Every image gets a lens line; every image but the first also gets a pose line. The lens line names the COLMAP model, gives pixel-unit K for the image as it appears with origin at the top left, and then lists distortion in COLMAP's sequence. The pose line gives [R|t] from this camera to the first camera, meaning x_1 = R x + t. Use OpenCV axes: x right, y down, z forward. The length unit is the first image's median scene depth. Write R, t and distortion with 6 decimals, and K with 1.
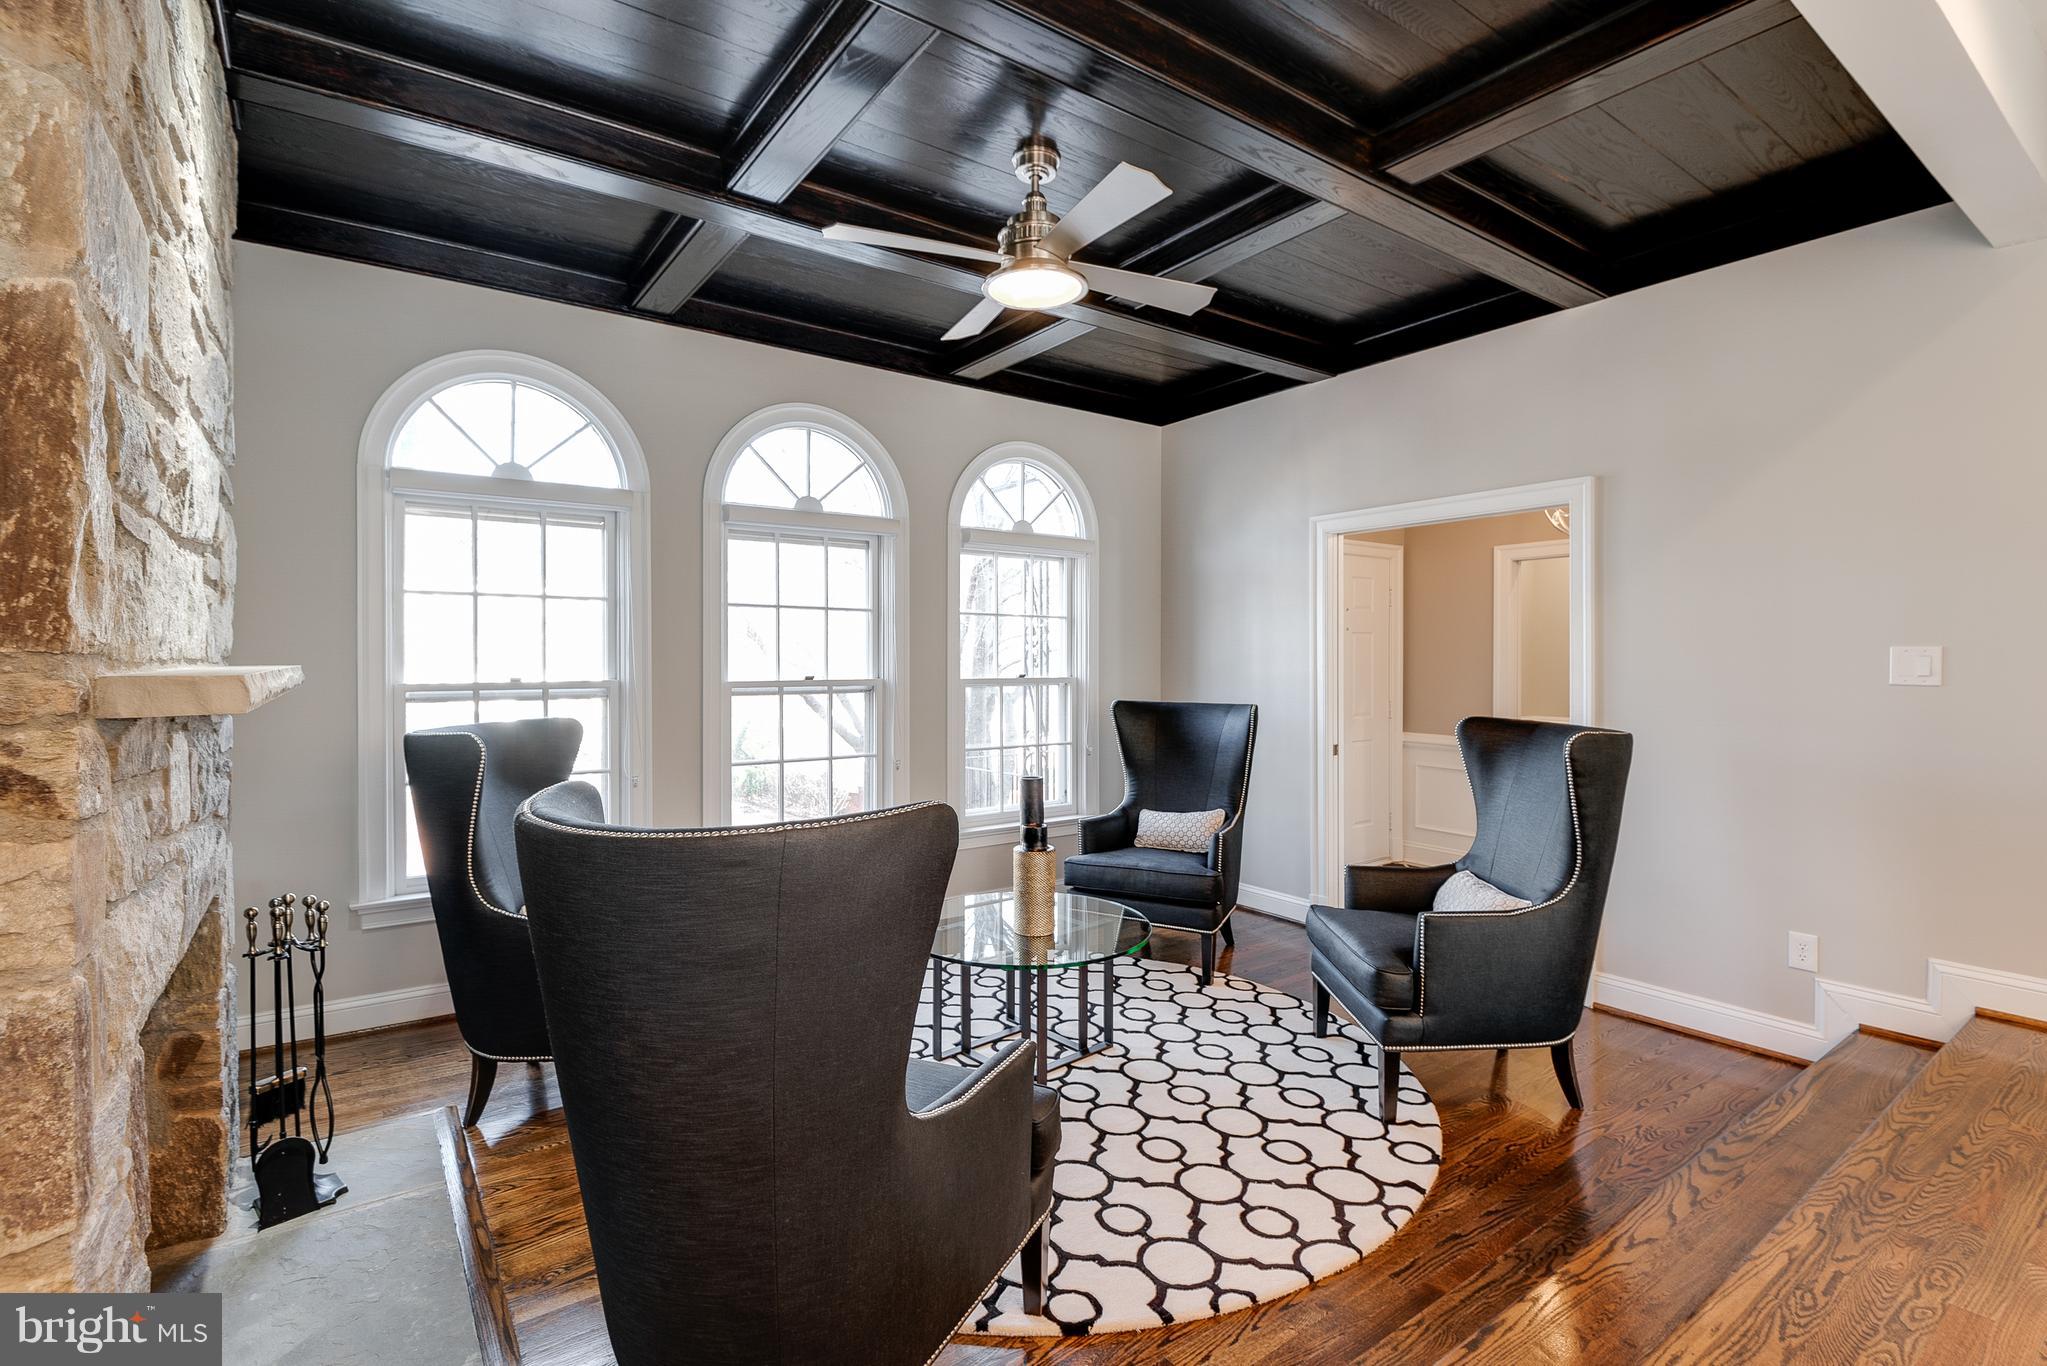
lens RADIAL K [[939.7, 0, 1031.1], [0, 939.7, 668.8], [0, 0, 1]] dist [0.003852, -0.007409]
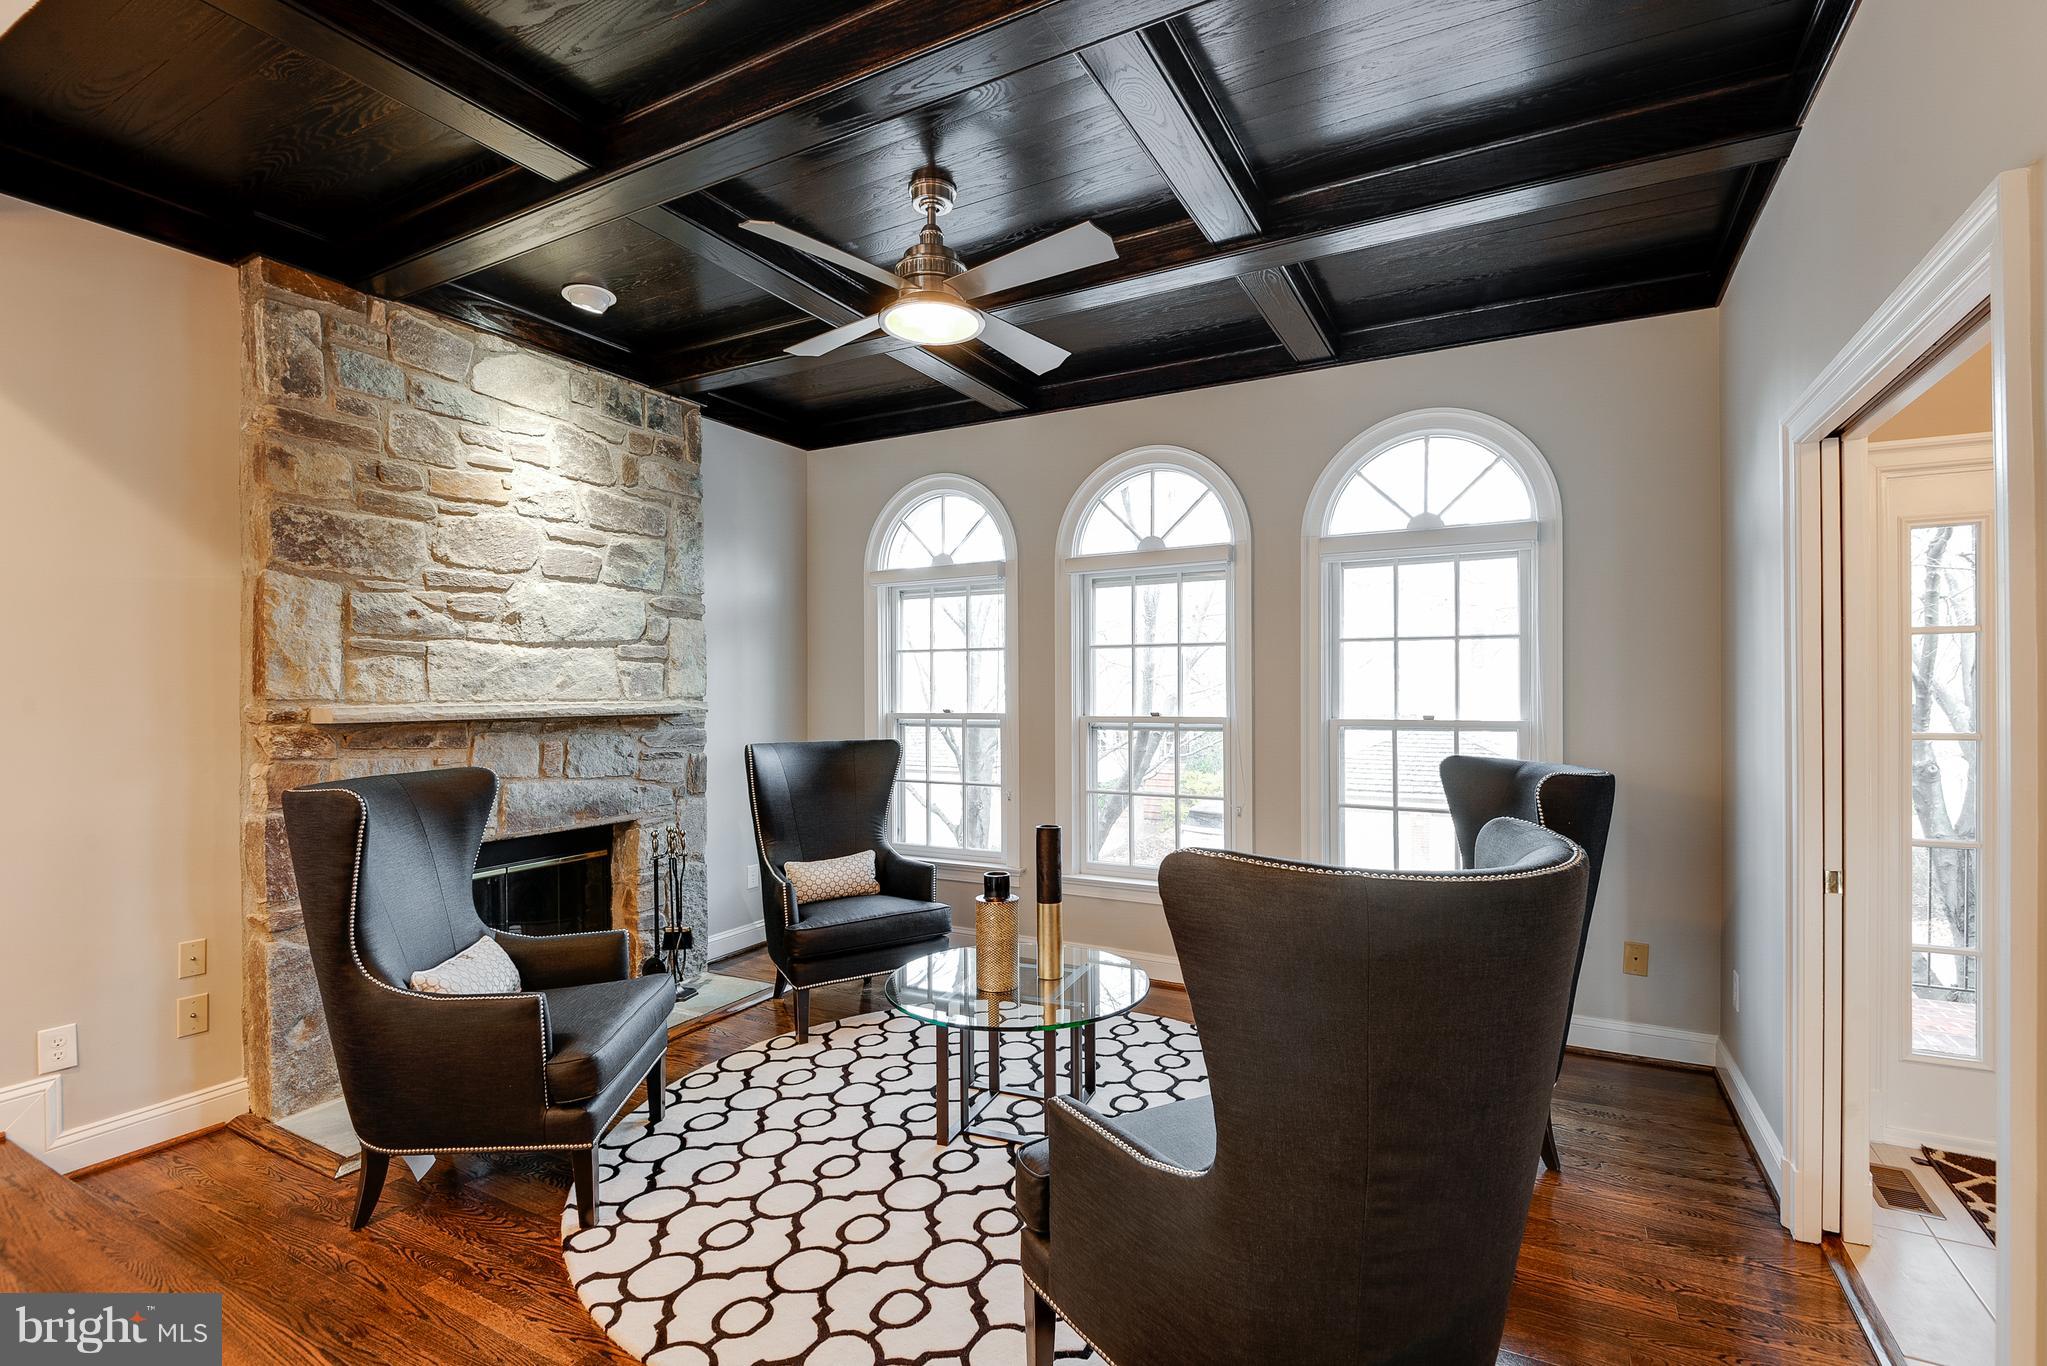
lens RADIAL K [[939.7, 0, 1033.4], [0, 939.7, 691.2], [0, 0, 1]] dist [0.003852, -0.007409]
pose [[0.430847, -0.009614, -0.902374, 0.624998], [-0.007103, 0.999876, -0.014044, -0.000379], [0.902397, 0.012460, 0.430725, 0.449451]]
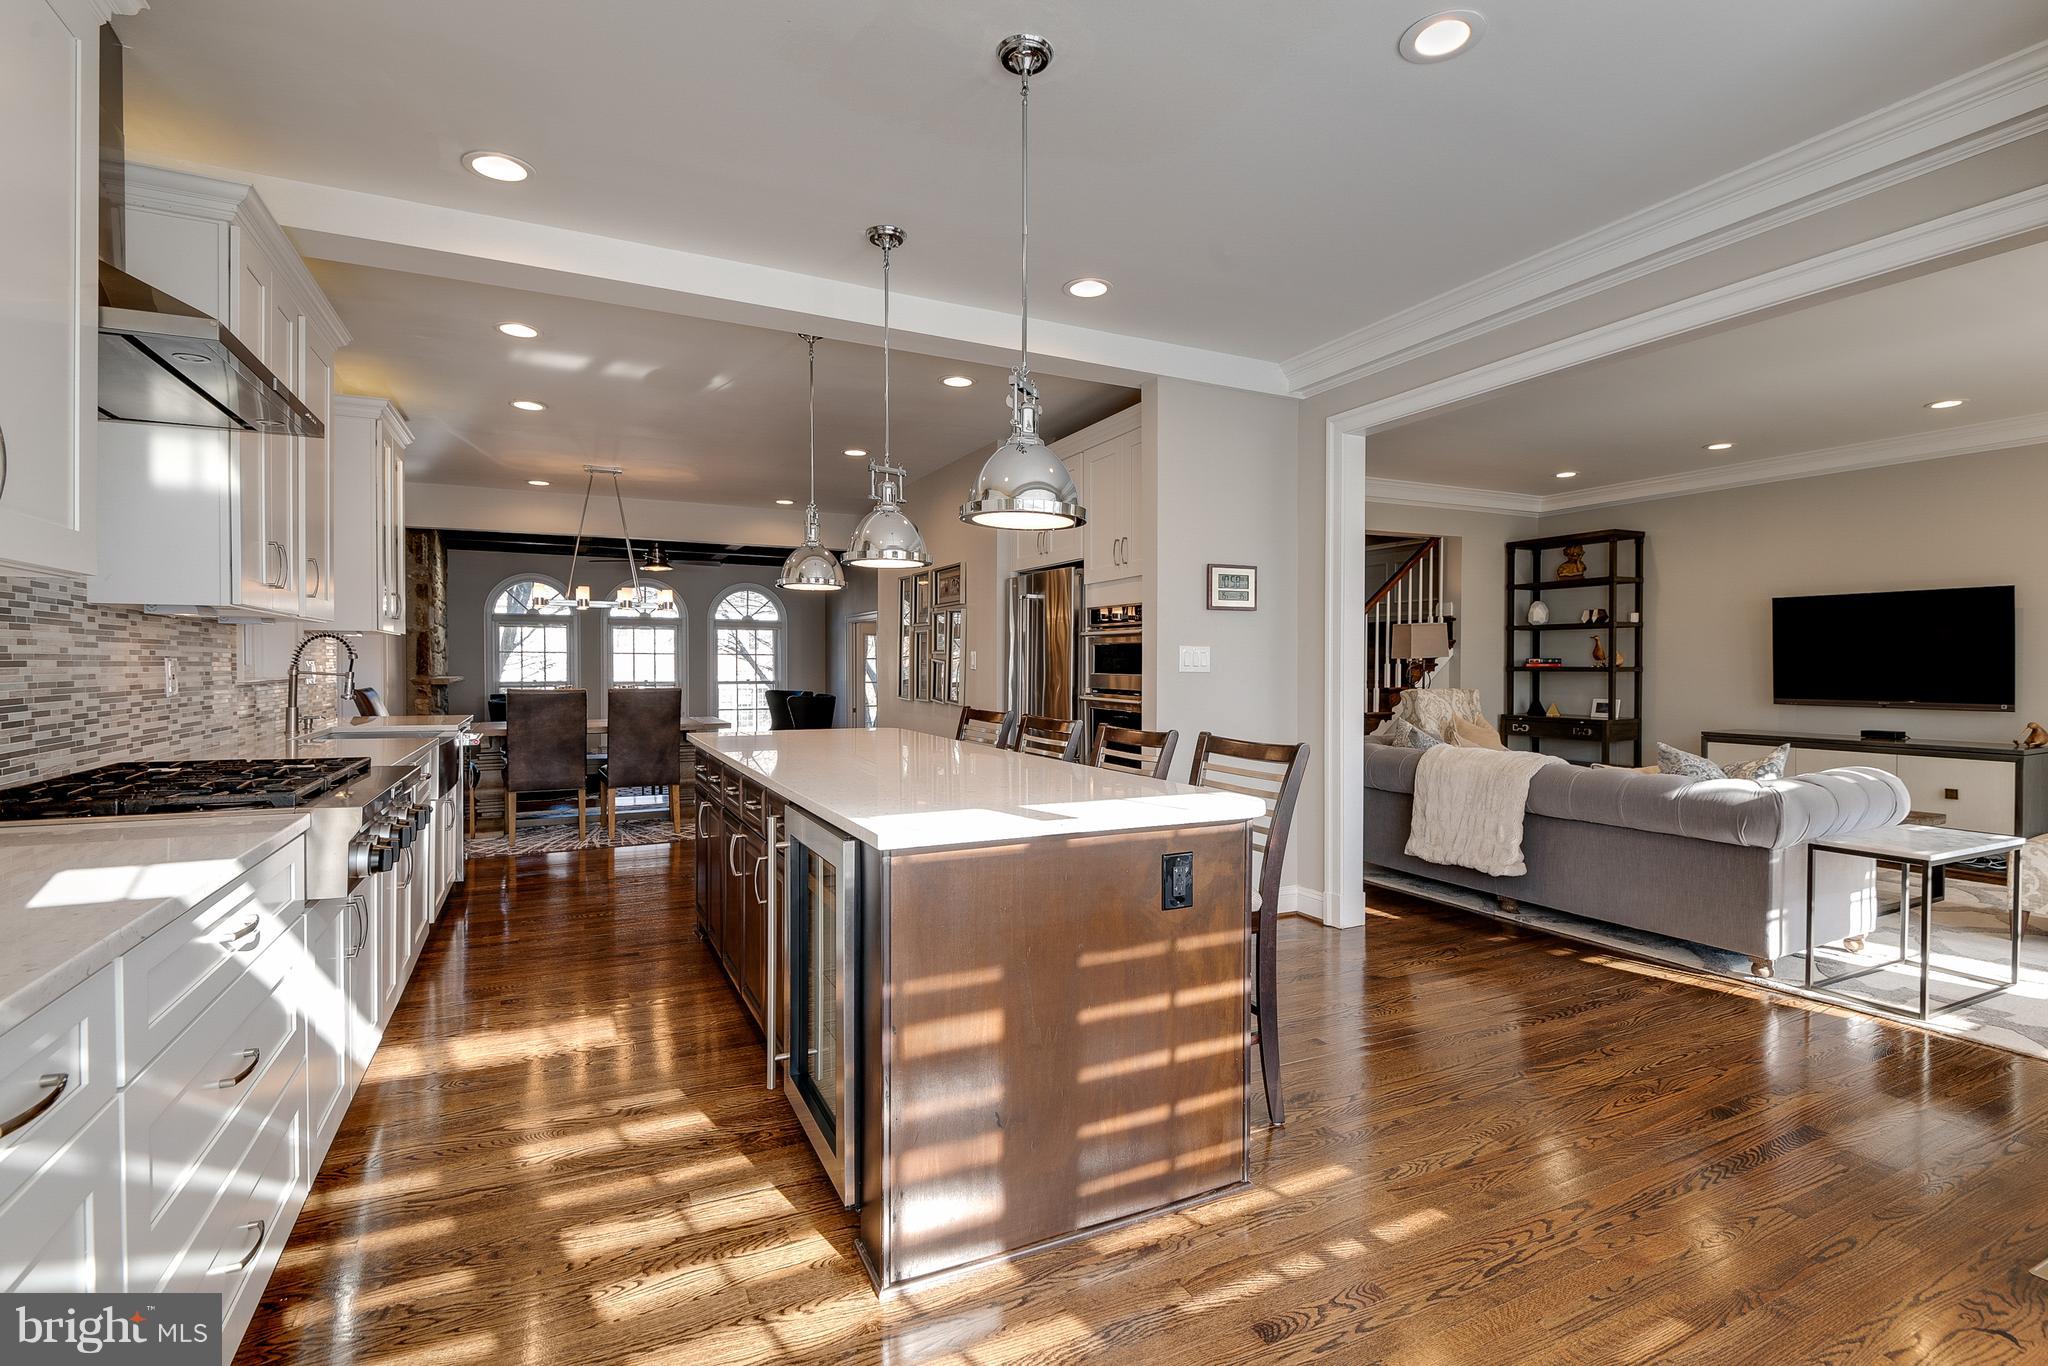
lens RADIAL K [[940.2, 0, 1029.7], [0, 940.2, 676.2], [0, 0, 1]] dist [0.003852, -0.007409]
pose [[0.983412, -0.000451, -0.181383, 1.305052], [-0.000069, 0.999996, -0.002862, 0.004220], [0.181384, 0.002827, 0.983408, -1.400906]]
